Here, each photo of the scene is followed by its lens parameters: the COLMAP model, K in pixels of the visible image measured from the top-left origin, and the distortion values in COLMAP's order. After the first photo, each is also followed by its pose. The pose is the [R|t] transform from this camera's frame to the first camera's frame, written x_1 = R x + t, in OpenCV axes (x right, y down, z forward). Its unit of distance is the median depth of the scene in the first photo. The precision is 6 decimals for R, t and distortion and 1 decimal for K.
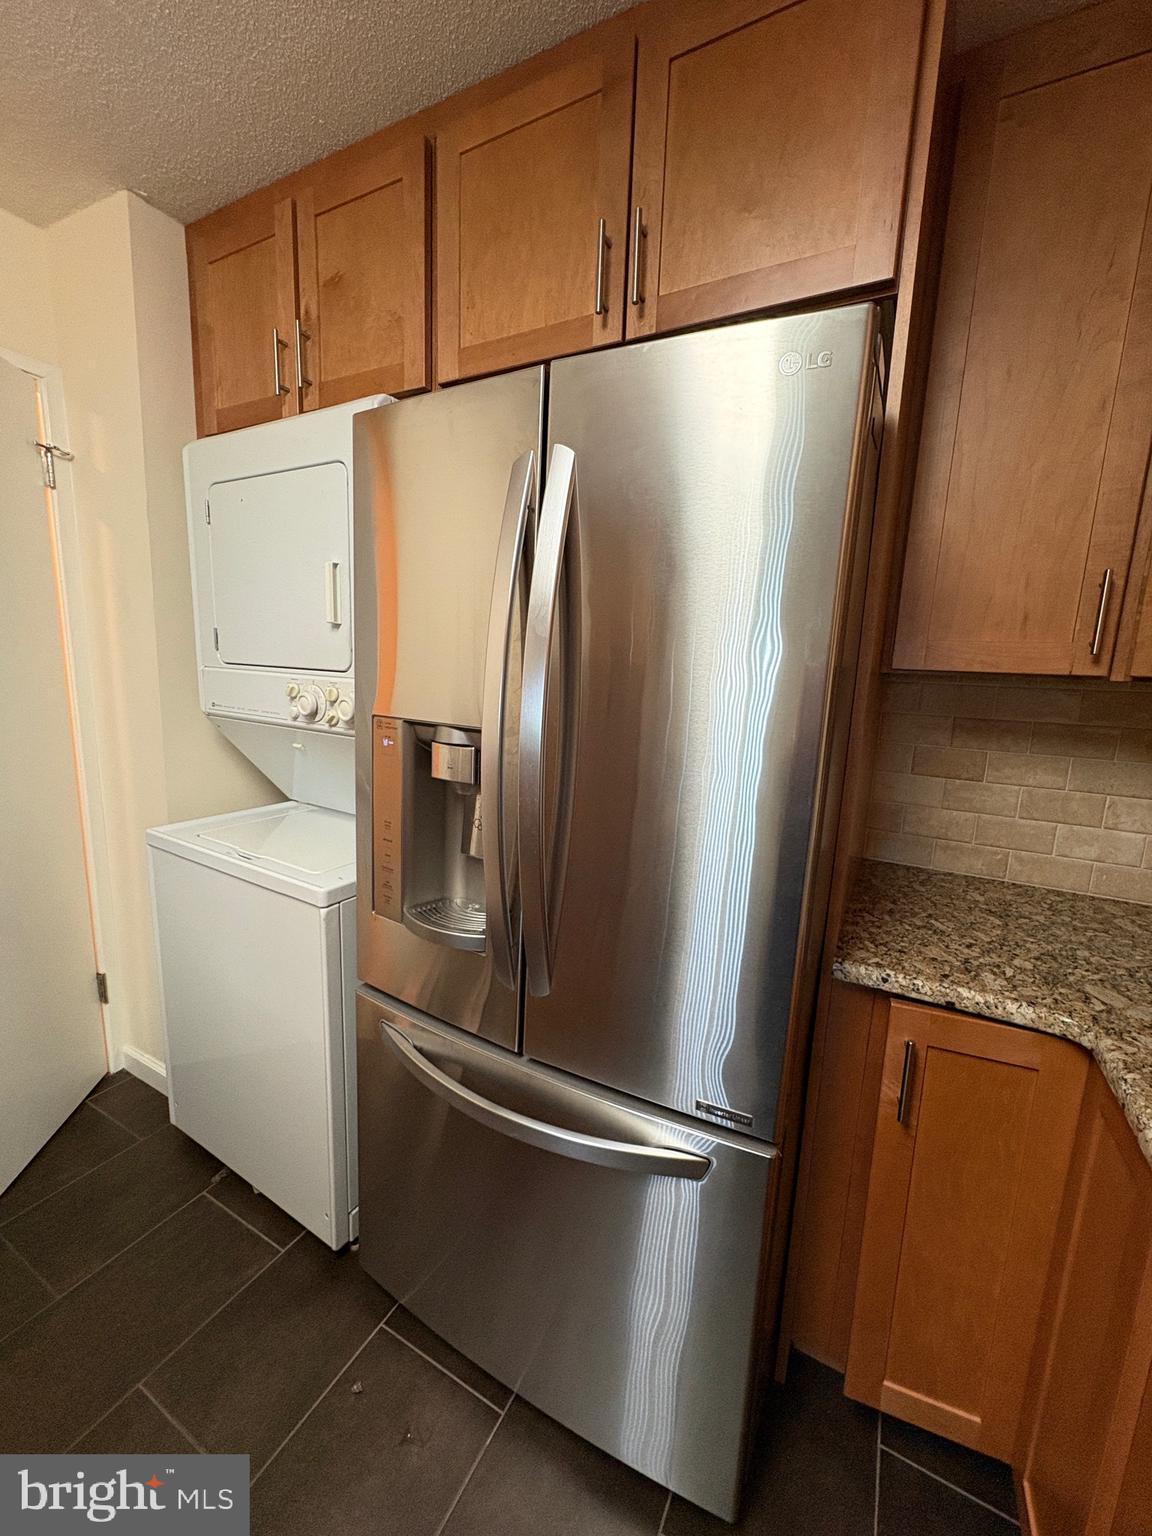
lens RADIAL K [[613.3, 0, 574.8], [0, 613.3, 772.1], [0, 0, 1]] dist [0.001289, 0.000219]
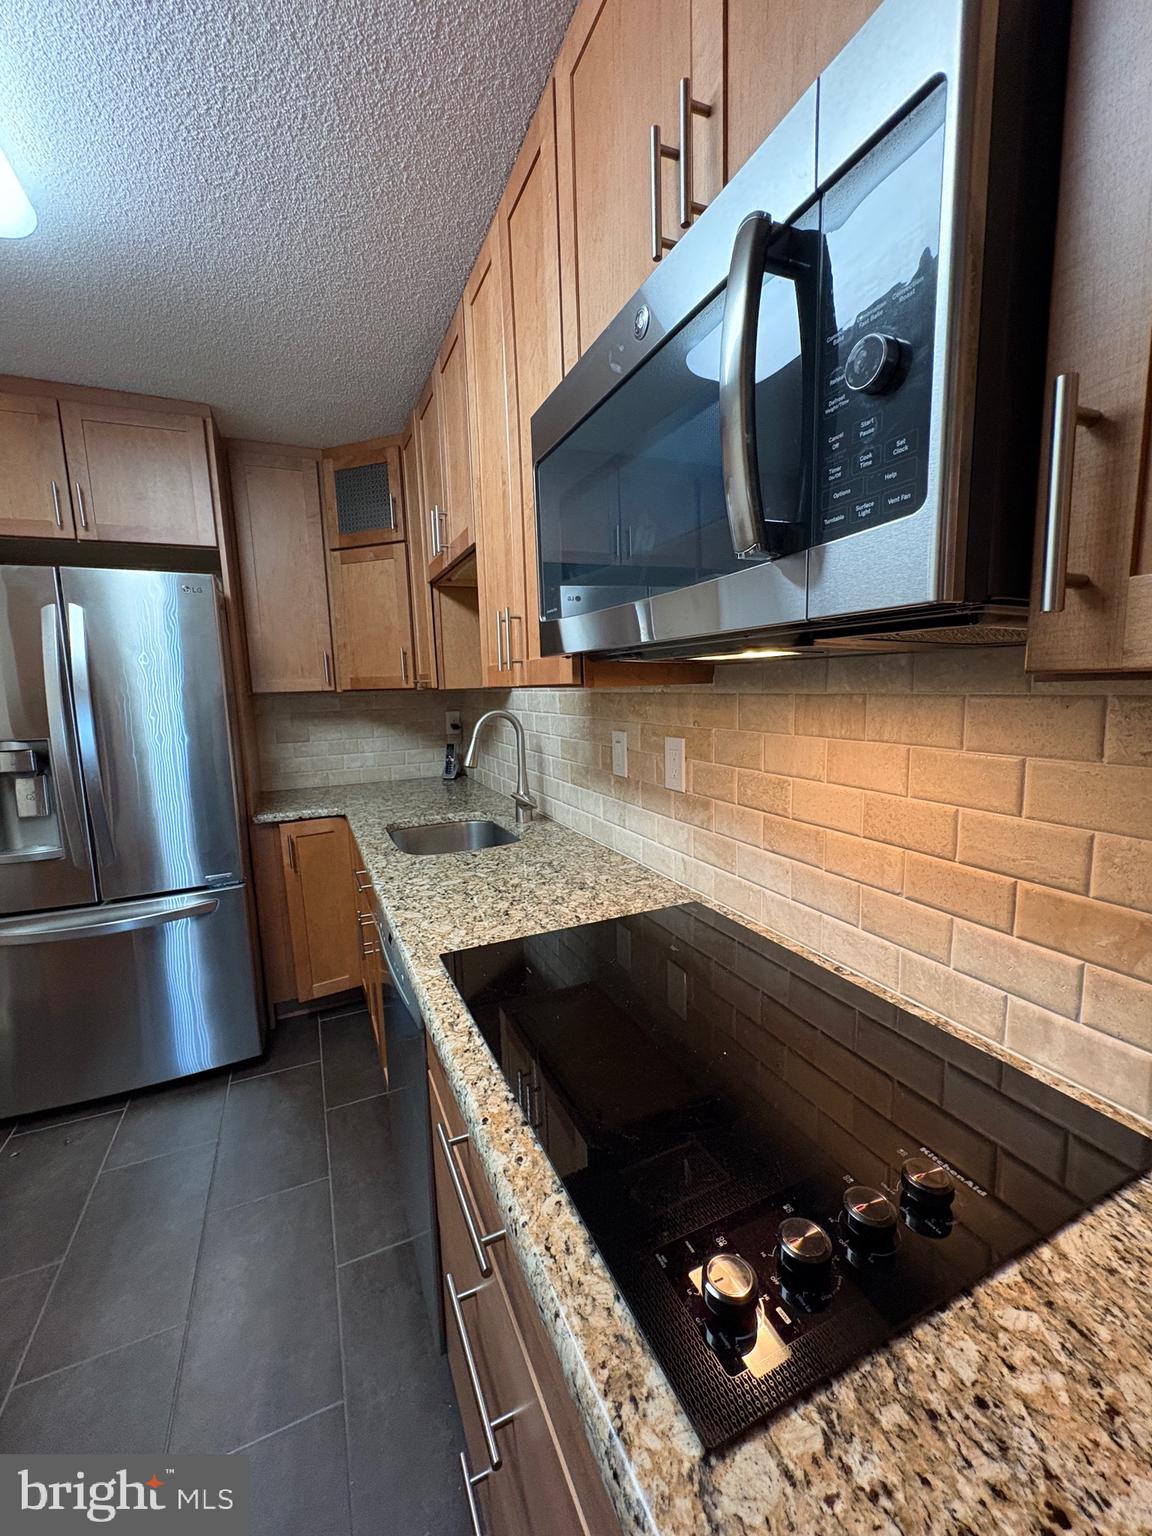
lens RADIAL K [[613.3, 0, 579.4], [0, 613.3, 768.3], [0, 0, 1]] dist [0.001289, 0.000219]
pose [[0.597978, -0.166659, 0.783994, -0.666966], [0.189501, 0.979809, 0.063747, 0.216466], [-0.778789, 0.110448, 0.617486, -1.502763]]
